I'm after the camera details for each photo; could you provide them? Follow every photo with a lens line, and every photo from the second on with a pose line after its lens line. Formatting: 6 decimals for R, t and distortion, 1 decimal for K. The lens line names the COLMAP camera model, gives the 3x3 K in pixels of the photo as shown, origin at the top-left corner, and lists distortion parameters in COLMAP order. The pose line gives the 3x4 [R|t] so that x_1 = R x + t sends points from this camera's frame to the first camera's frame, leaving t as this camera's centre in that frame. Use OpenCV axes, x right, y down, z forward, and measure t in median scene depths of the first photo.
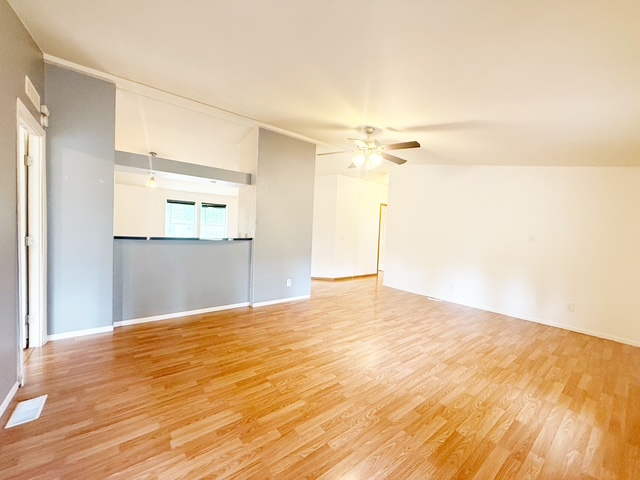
lens RADIAL K [[254.7, 0, 316.8], [0, 254.7, 239.9], [0, 0, 1]] dist [-0.003533, 0.000019]
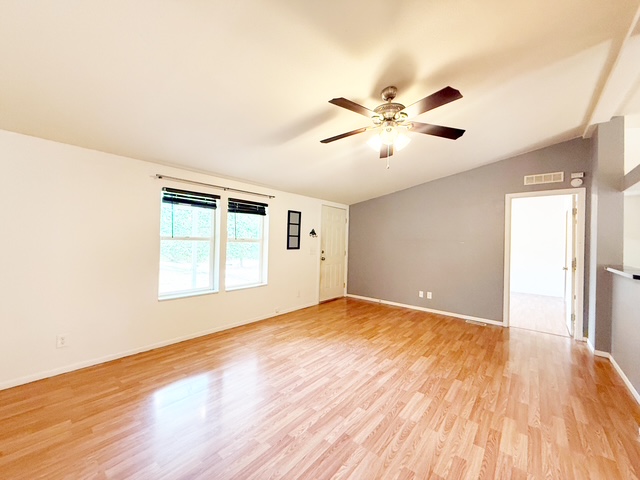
lens RADIAL K [[254.7, 0, 319.6], [0, 254.7, 238.4], [0, 0, 1]] dist [-0.003533, 0.000019]
pose [[-0.974912, -0.066194, -0.212520, 0.578879], [-0.072412, 0.997141, 0.021600, -0.060887], [0.210483, 0.036447, -0.976918, 1.877884]]
